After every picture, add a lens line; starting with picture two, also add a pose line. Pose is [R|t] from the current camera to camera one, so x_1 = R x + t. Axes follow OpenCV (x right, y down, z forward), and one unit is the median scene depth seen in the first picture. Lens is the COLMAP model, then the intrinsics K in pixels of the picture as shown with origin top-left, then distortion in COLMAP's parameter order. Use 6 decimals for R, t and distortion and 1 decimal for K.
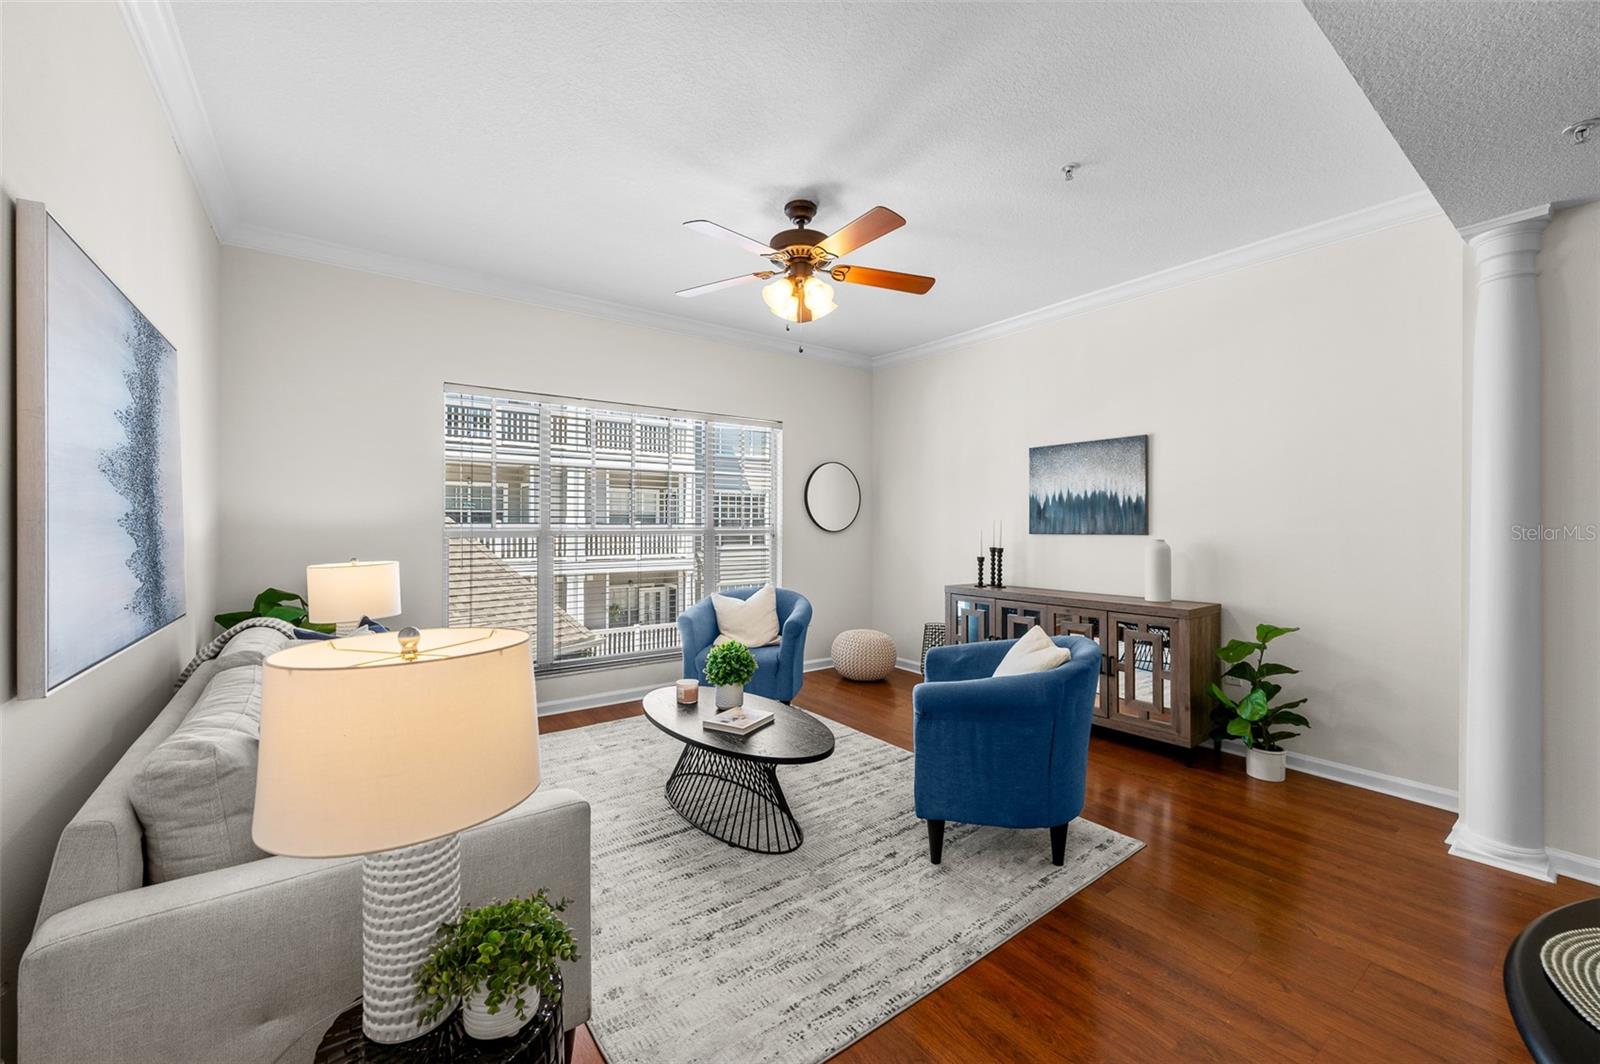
lens RADIAL K [[638.0, 0, 804.8], [0, 638.0, 520.6], [0, 0, 1]] dist [-0.000014, 0.000317]
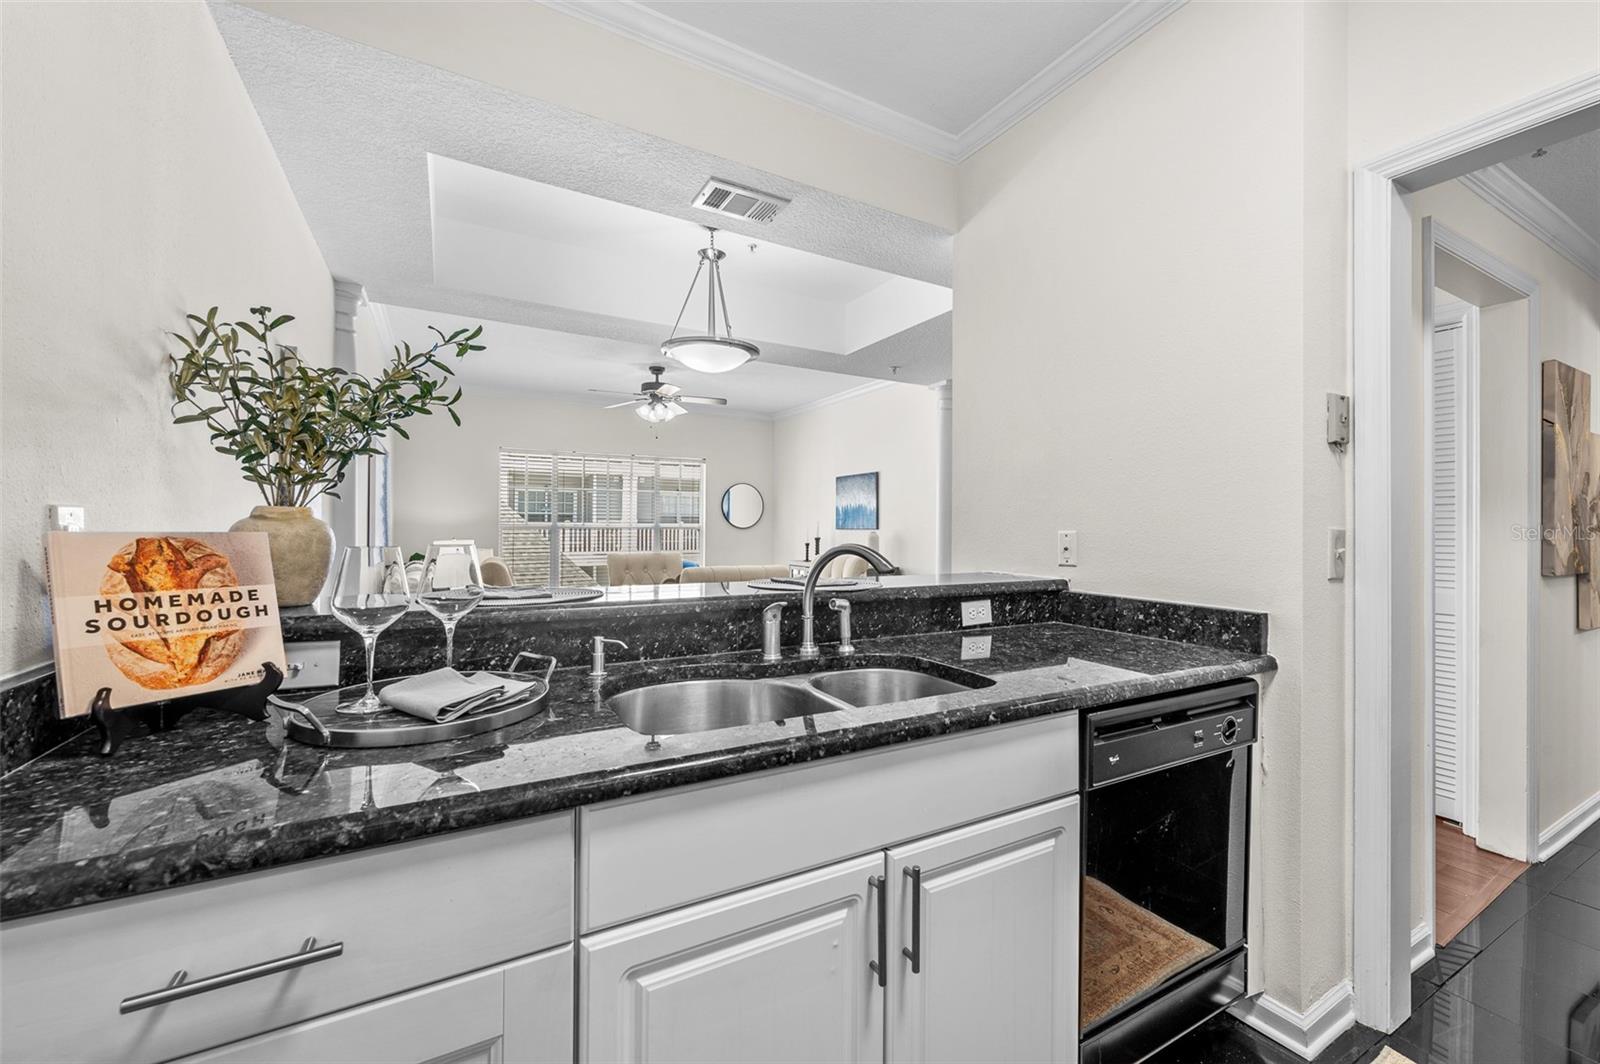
lens RADIAL K [[638.0, 0, 804.8], [0, 638.0, 520.6], [0, 0, 1]] dist [-0.000014, 0.000317]
pose [[0.993108, -0.000896, -0.117197, 0.464792], [0.000791, 0.999999, -0.000947, 0.001210], [0.117198, 0.000848, 0.993108, -0.647929]]
